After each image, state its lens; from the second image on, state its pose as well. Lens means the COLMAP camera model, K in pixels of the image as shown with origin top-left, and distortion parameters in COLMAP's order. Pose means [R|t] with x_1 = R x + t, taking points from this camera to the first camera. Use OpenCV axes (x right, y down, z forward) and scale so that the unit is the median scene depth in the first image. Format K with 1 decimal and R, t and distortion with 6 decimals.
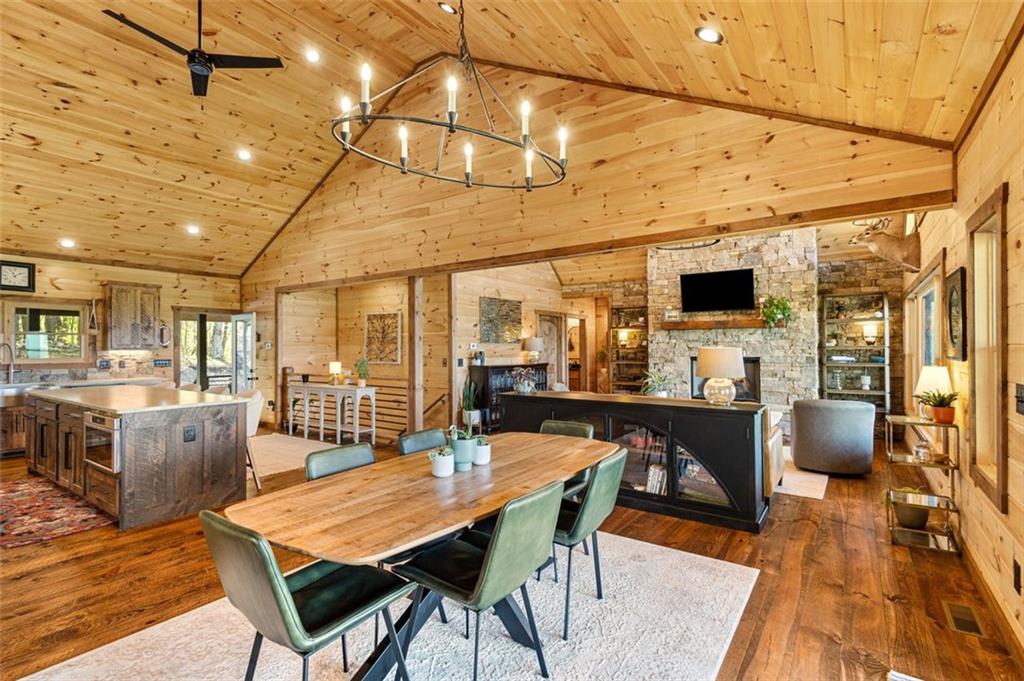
lens RADIAL K [[473.3, 0, 512.0], [0, 473.3, 340.5], [0, 0, 1]] dist [0.001989, -0.000186]
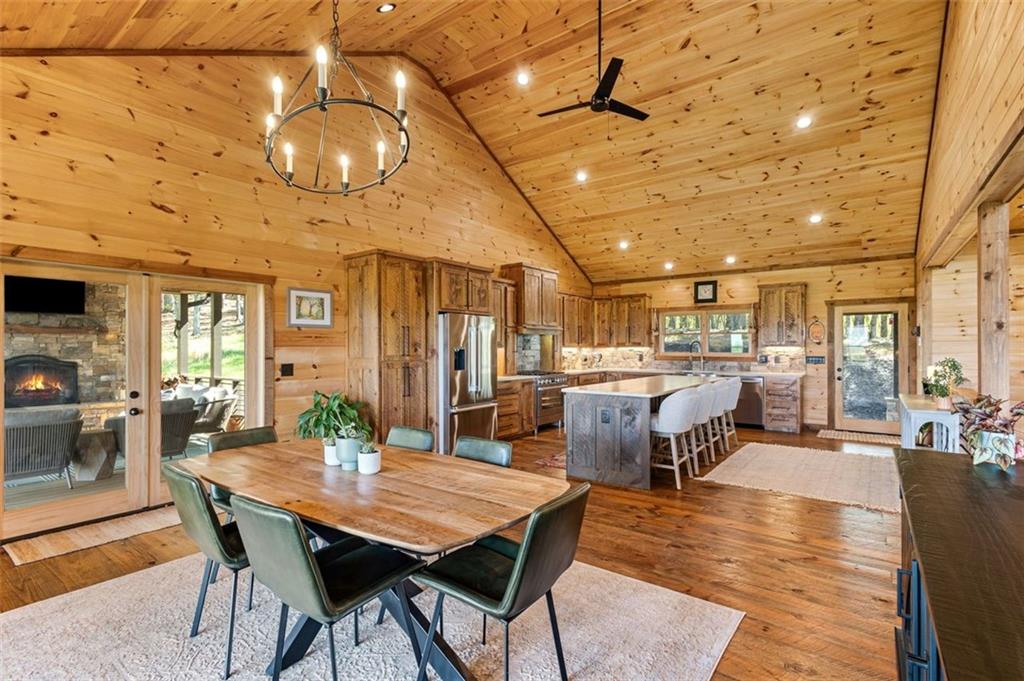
lens RADIAL K [[471.3, 0, 520.3], [0, 471.3, 346.8], [0, 0, 1]] dist [0.001928, 0.000181]
pose [[-0.021574, 0.003680, -0.999760, 0.286326], [0.017313, 0.999845, 0.003306, 0.007002], [0.999617, -0.017237, -0.021634, 0.451195]]
